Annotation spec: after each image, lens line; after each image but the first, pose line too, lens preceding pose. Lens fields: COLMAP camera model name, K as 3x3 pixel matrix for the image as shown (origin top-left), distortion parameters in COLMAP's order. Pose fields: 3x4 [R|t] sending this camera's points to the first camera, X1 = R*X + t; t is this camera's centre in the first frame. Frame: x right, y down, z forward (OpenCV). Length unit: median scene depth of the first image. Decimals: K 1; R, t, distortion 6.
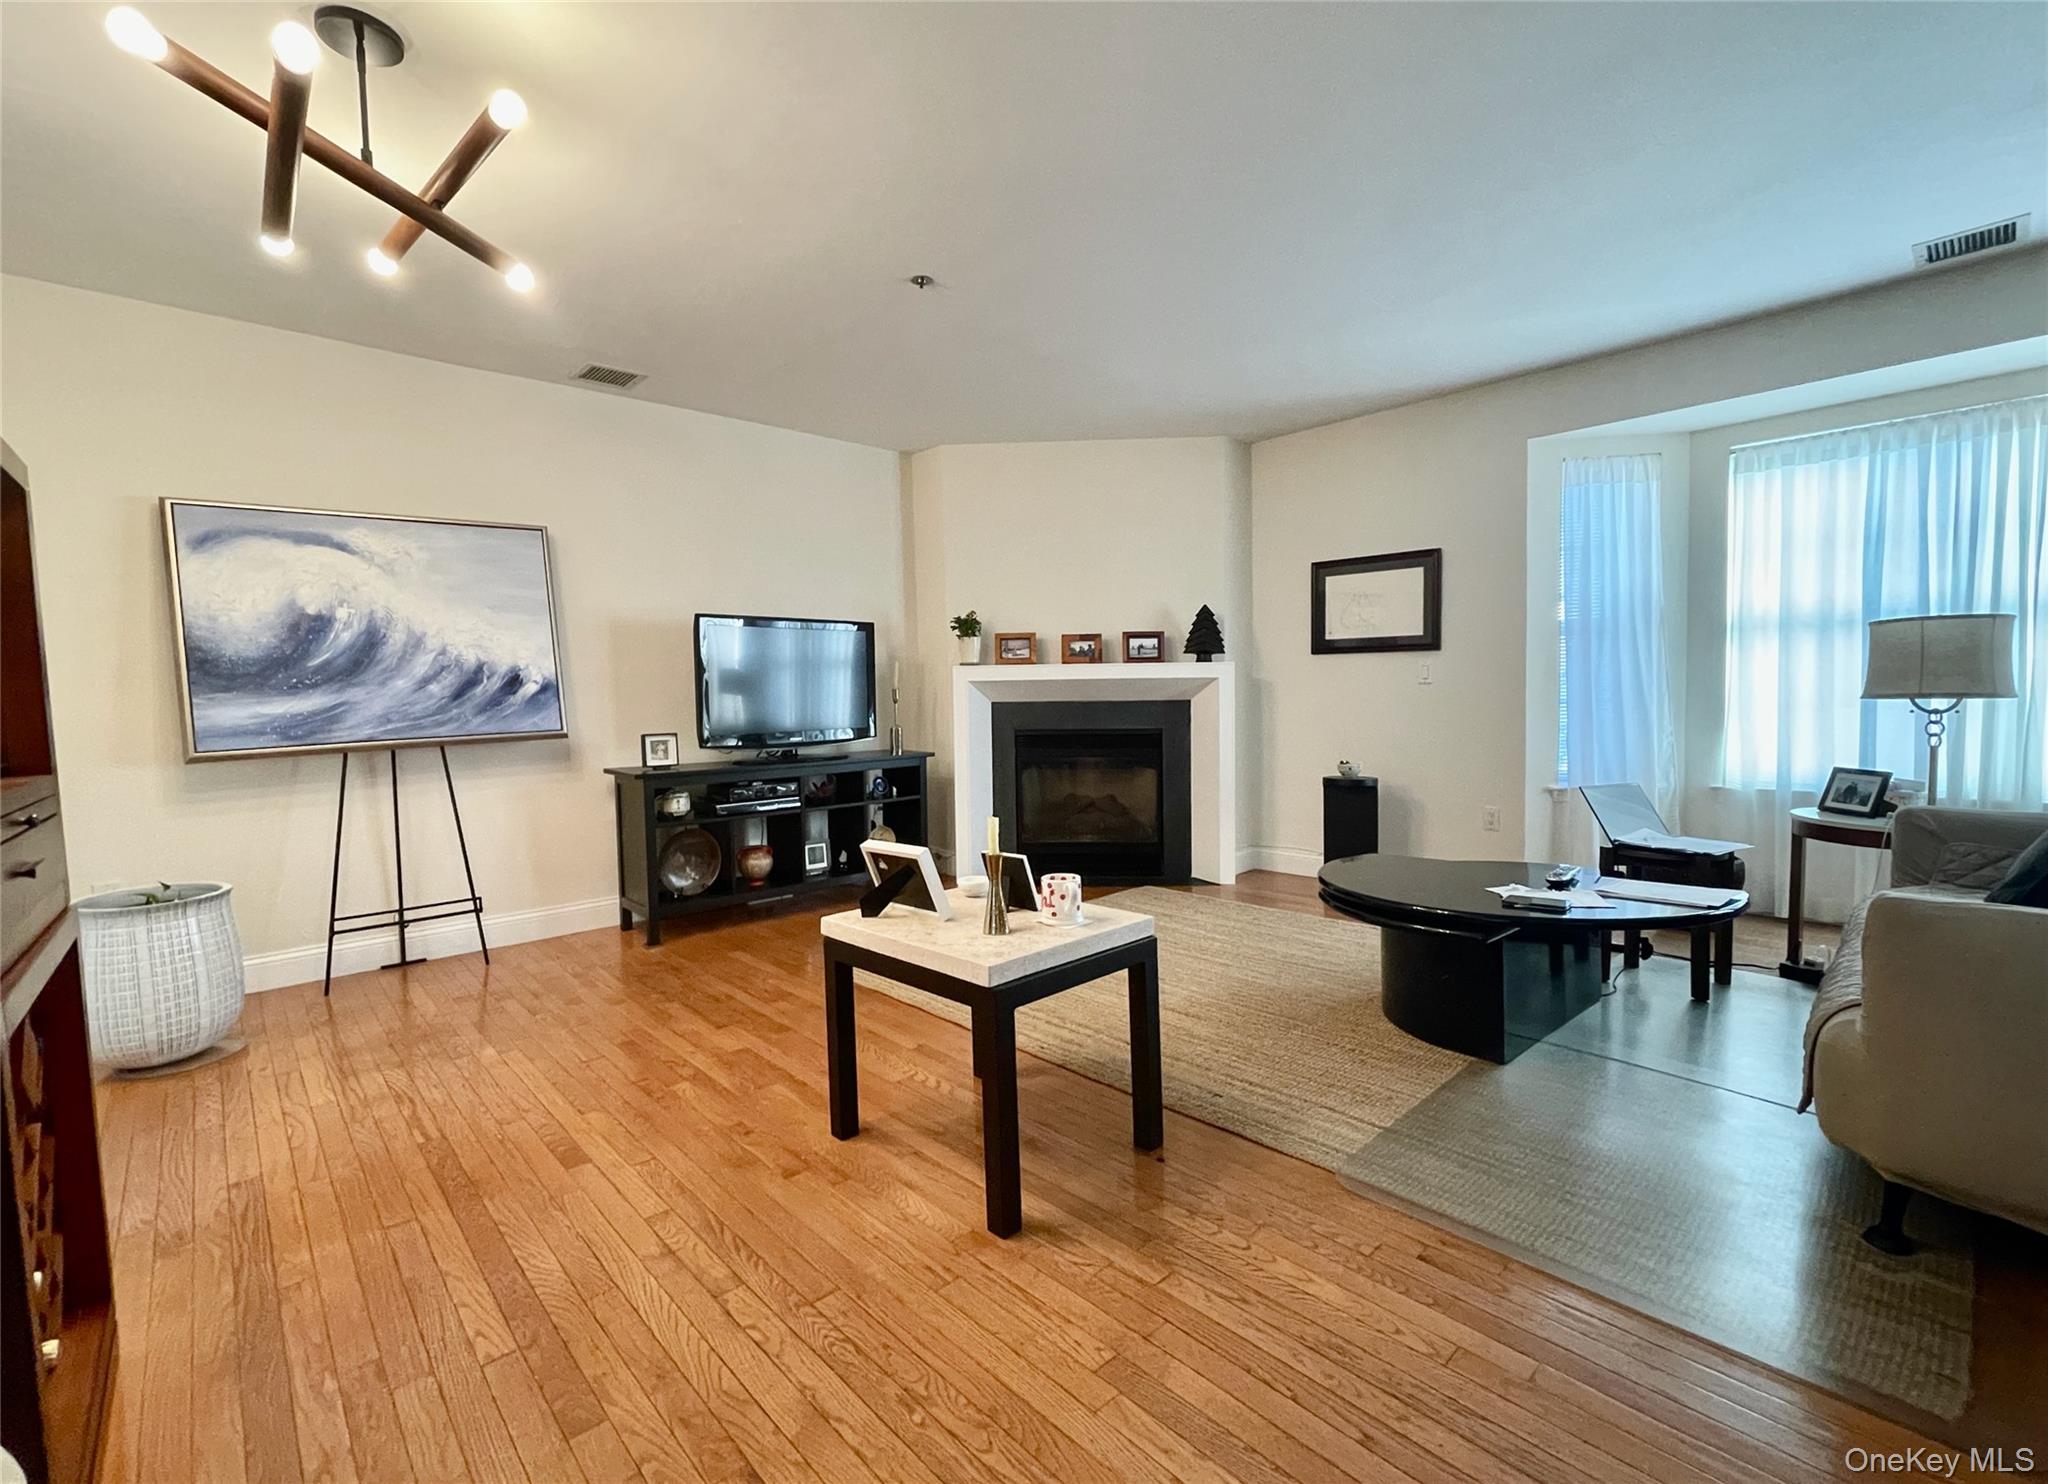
lens RADIAL K [[888.3, 0, 1024.0], [0, 888.3, 742.0], [0, 0, 1]] dist [0.000703, -0.000100]
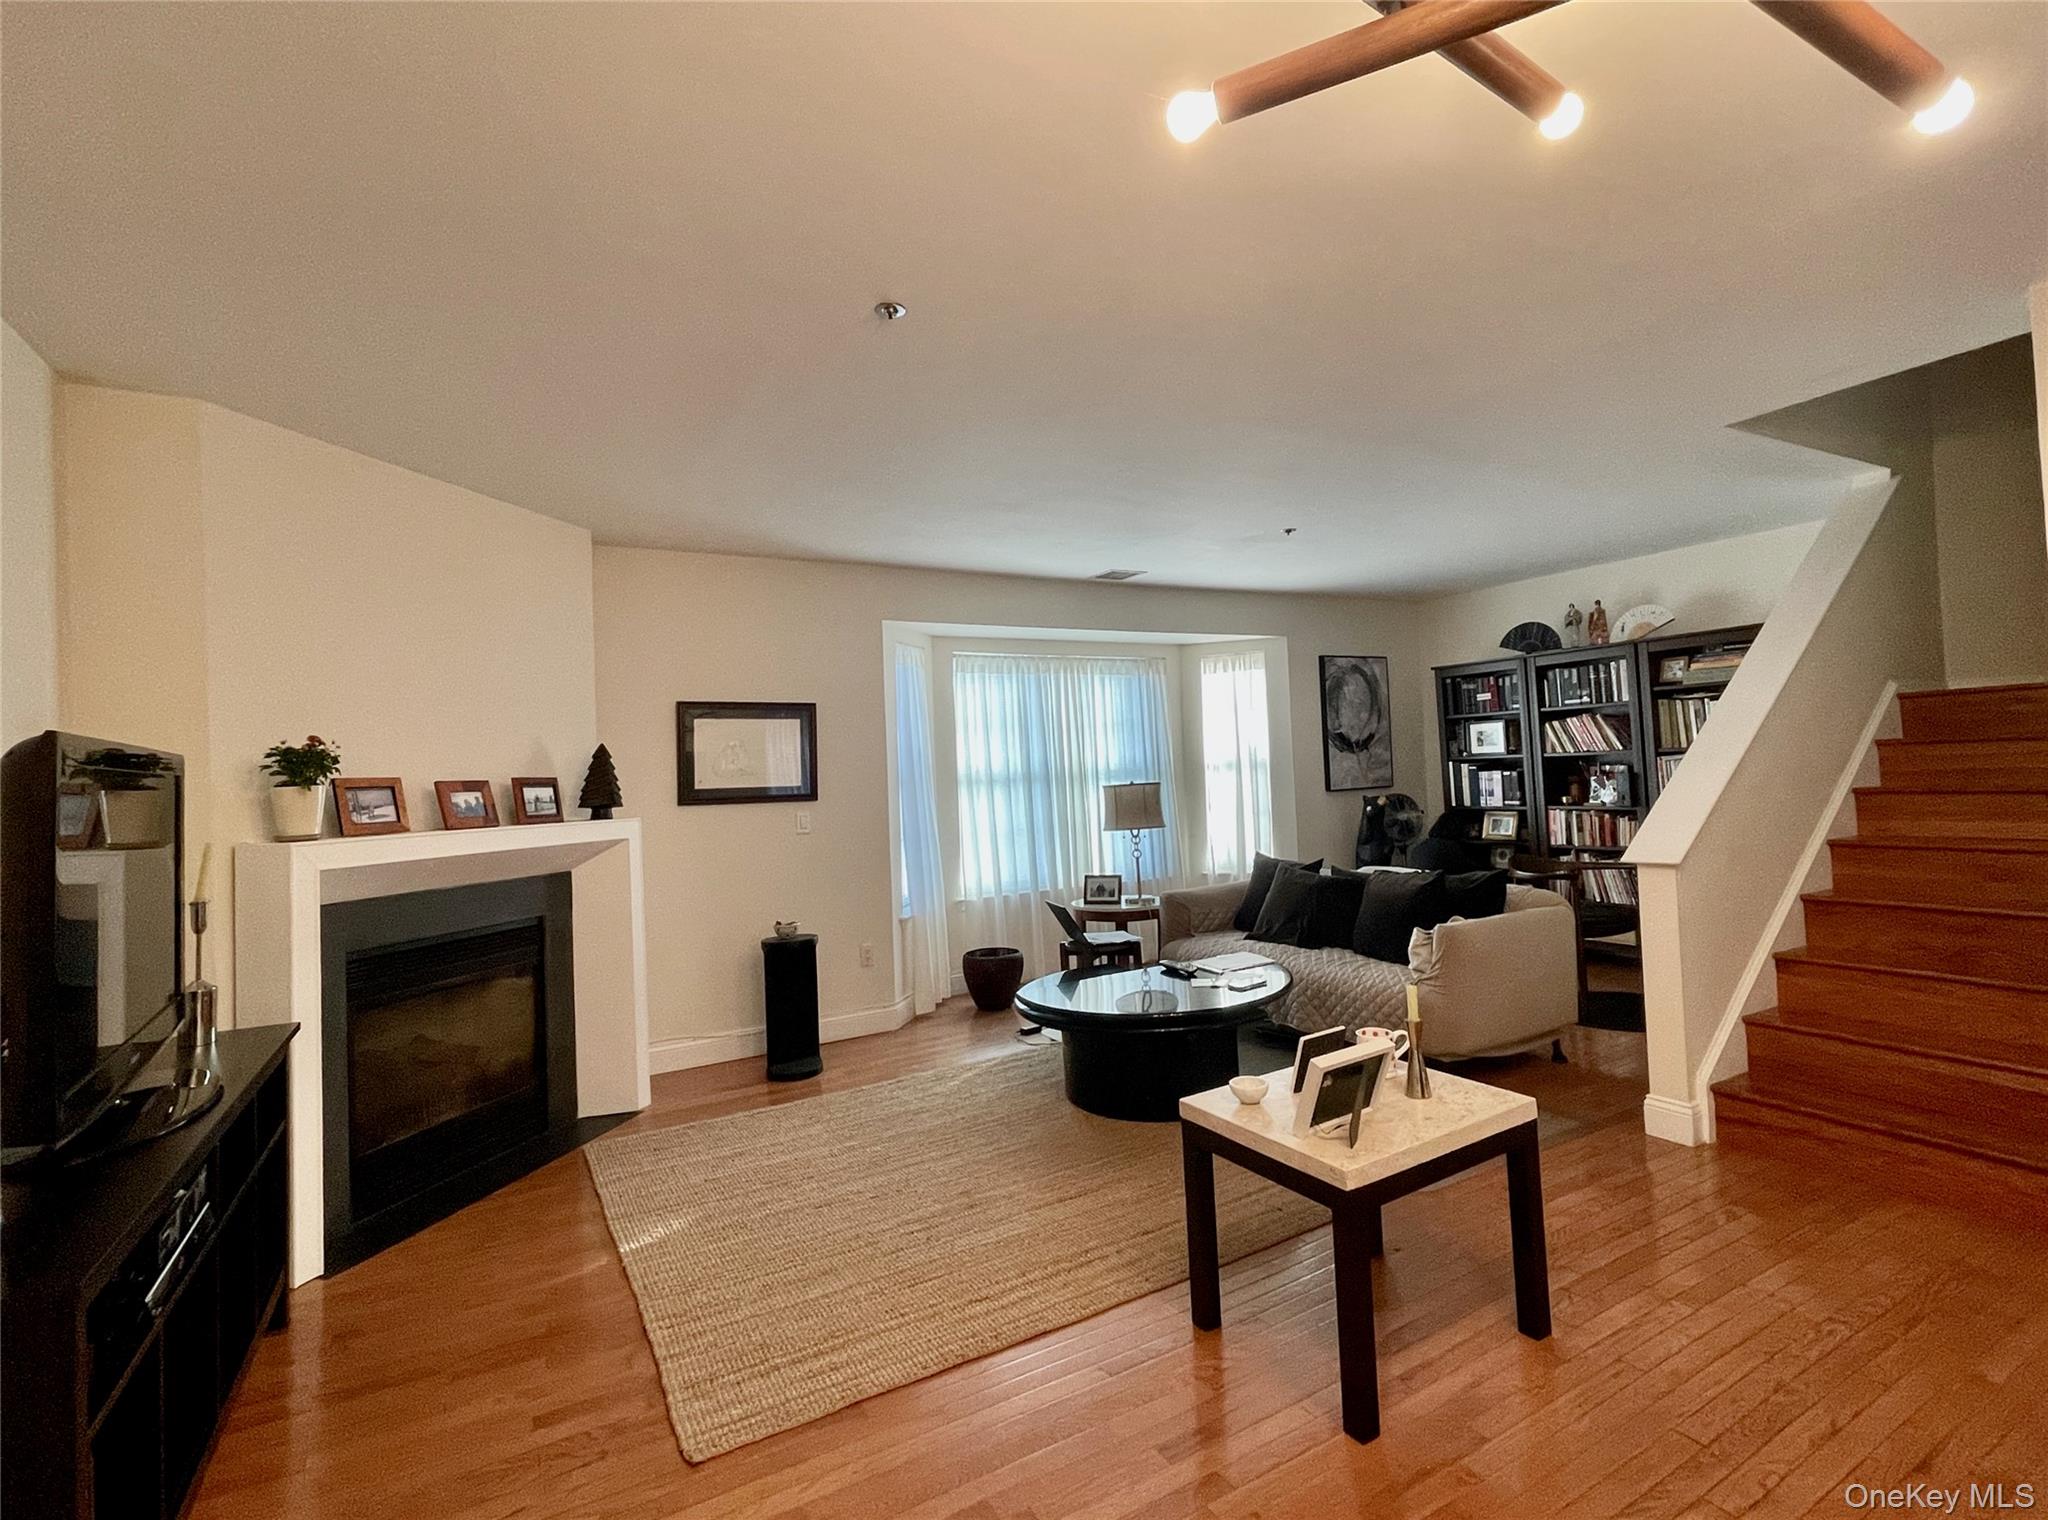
lens RADIAL K [[952.2, 0, 1024.0], [0, 952.2, 760.0], [0, 0, 1]] dist [-0.012199, -0.000221]
pose [[0.239120, 0.027676, 0.970596, -0.499638], [0.093708, 0.994270, -0.051437, -0.065593], [-0.966458, 0.103252, 0.235156, 0.464105]]
